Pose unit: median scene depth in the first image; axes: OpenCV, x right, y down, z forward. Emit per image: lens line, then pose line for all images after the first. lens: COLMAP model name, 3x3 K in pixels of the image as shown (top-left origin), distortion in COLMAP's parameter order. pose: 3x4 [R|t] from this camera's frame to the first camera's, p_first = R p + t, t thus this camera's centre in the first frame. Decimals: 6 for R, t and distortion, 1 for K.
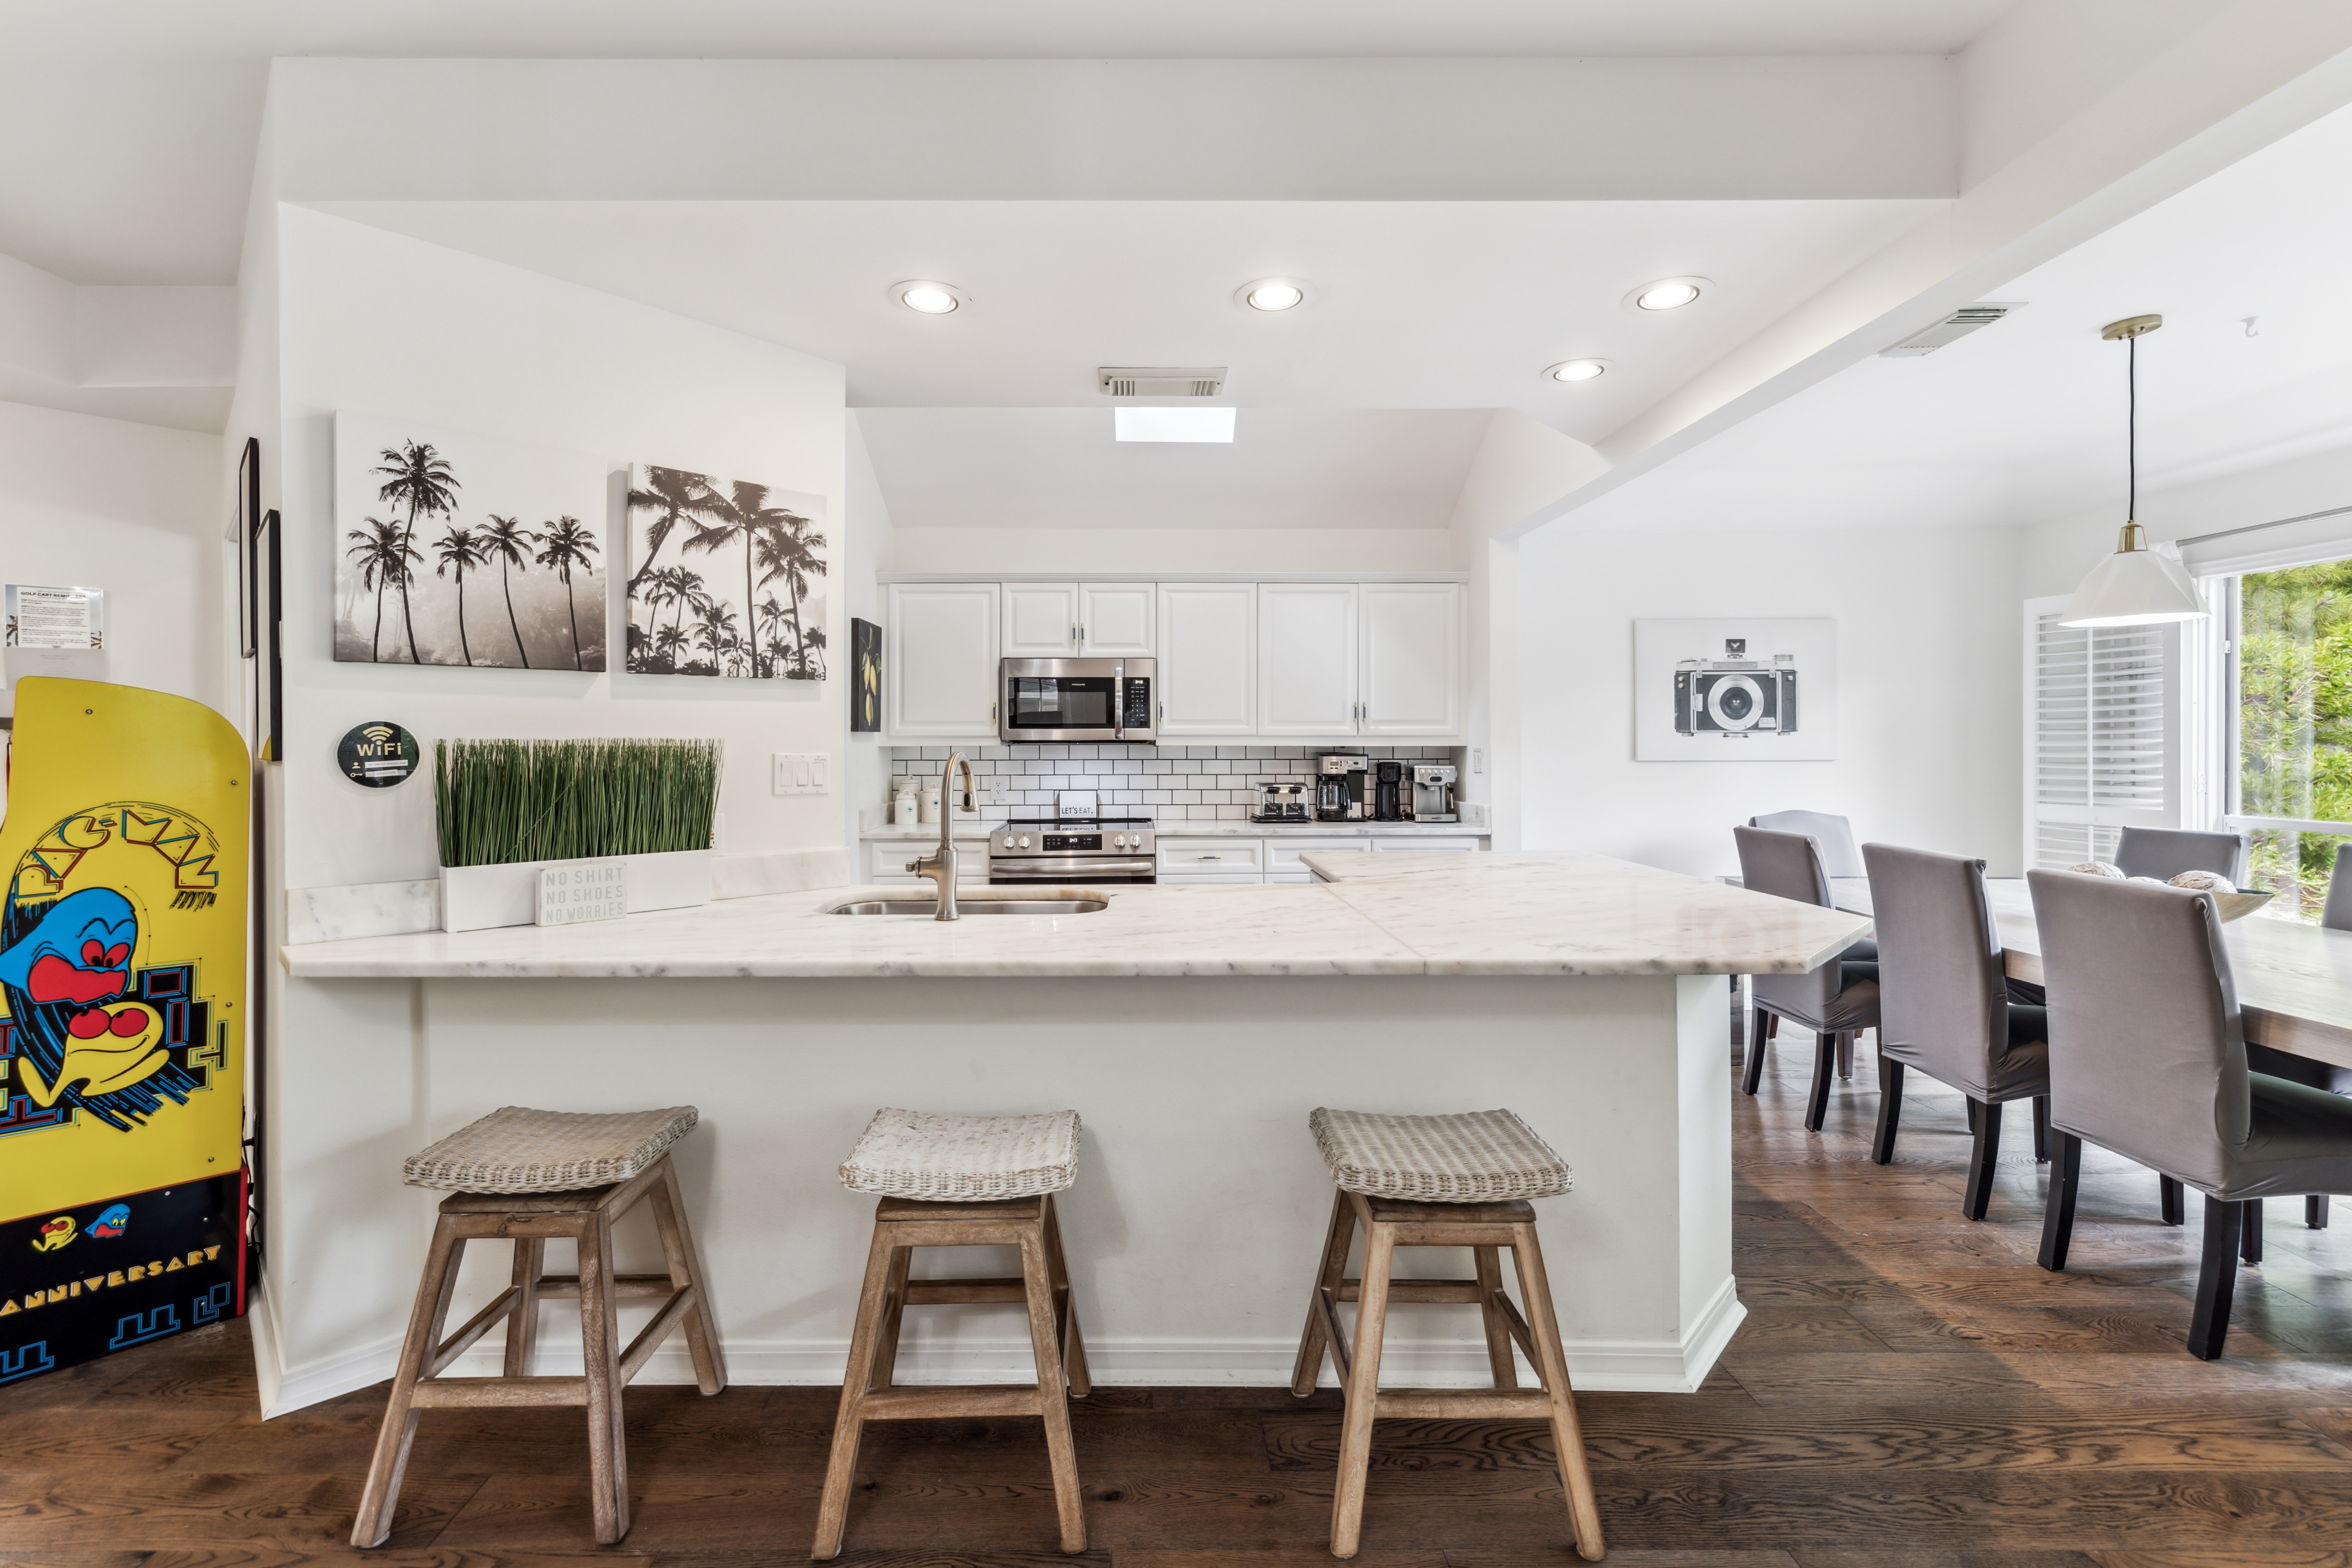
lens RADIAL K [[989.9, 0, 1167.2], [0, 989.9, 754.4], [0, 0, 1]] dist [0.001327, -0.000145]
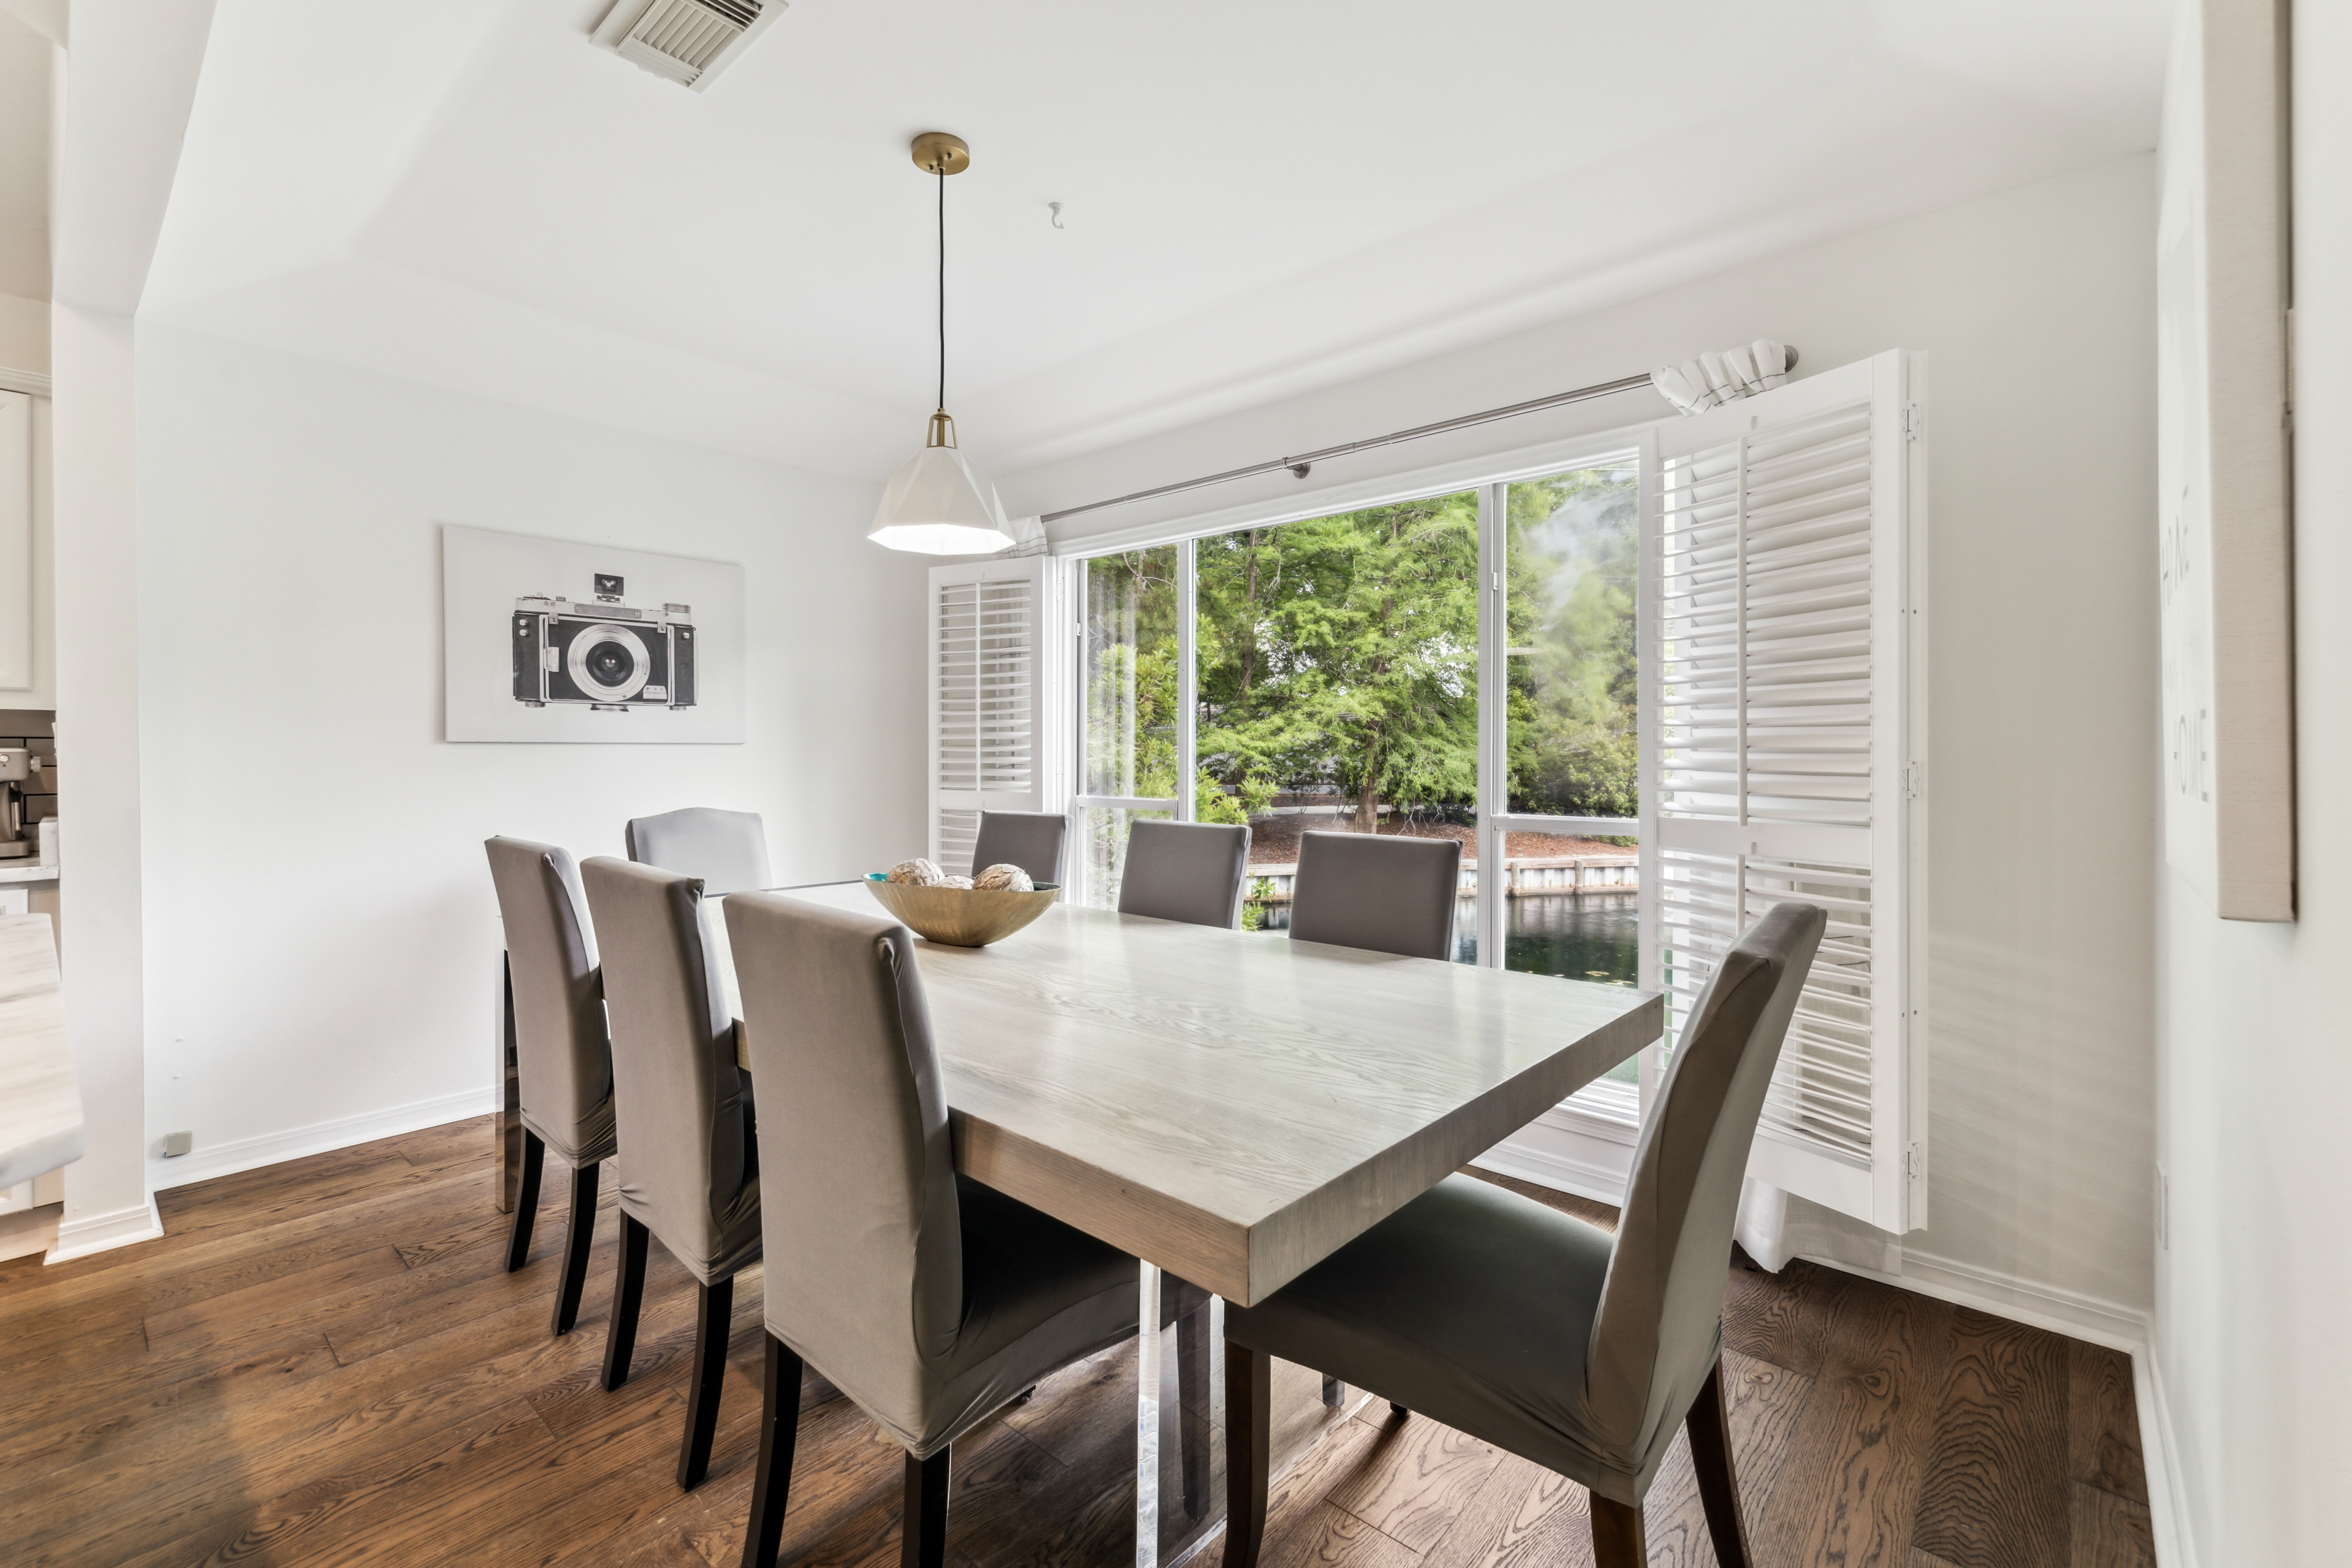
lens RADIAL K [[1019.7, 0, 1164.8], [0, 1019.7, 756.1], [0, 0, 1]] dist [-0.000103, -0.000107]
pose [[0.664213, -0.000736, 0.747543, 0.559049], [0.004025, 0.999989, -0.002592, 0.037848], [-0.747532, 0.004730, 0.664209, 0.392644]]
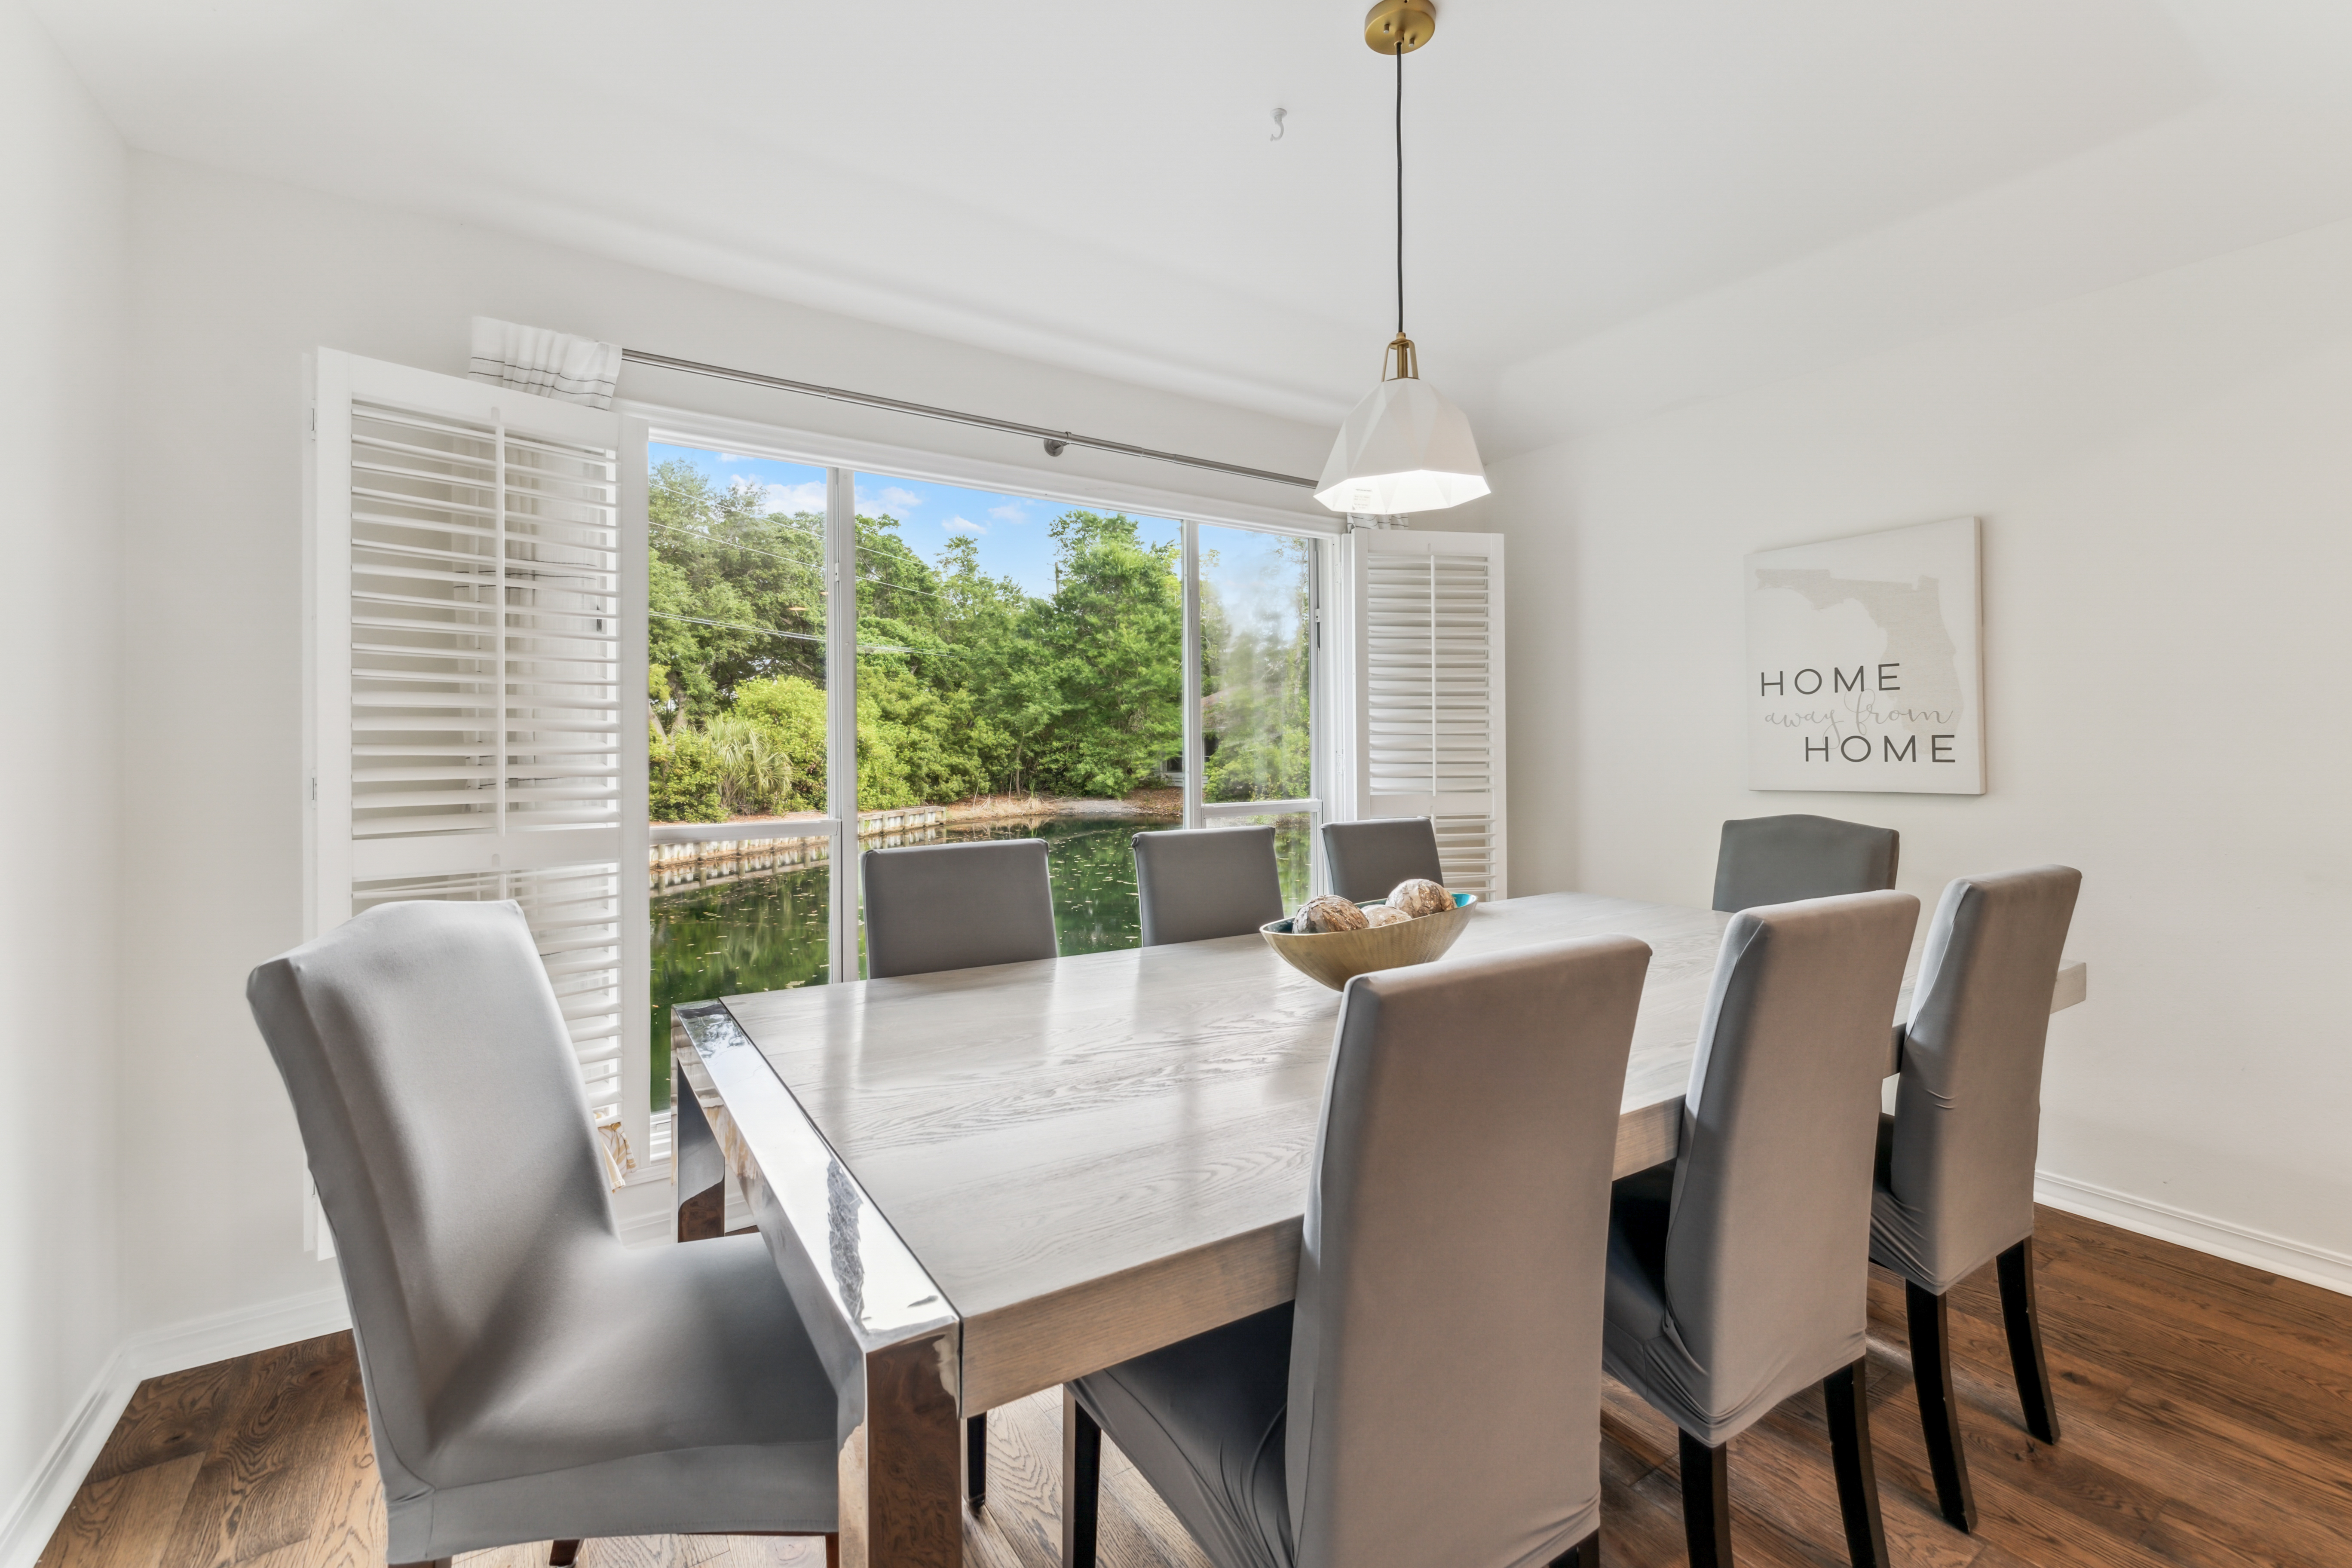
lens RADIAL K [[989.9, 0, 1167.2], [0, 989.9, 754.4], [0, 0, 1]] dist [0.001327, -0.000145]
pose [[-0.558771, -0.005414, 0.829305, 0.605630], [0.009063, 0.999879, 0.012634, 0.017509], [-0.829273, 0.014576, -0.558654, 1.720602]]
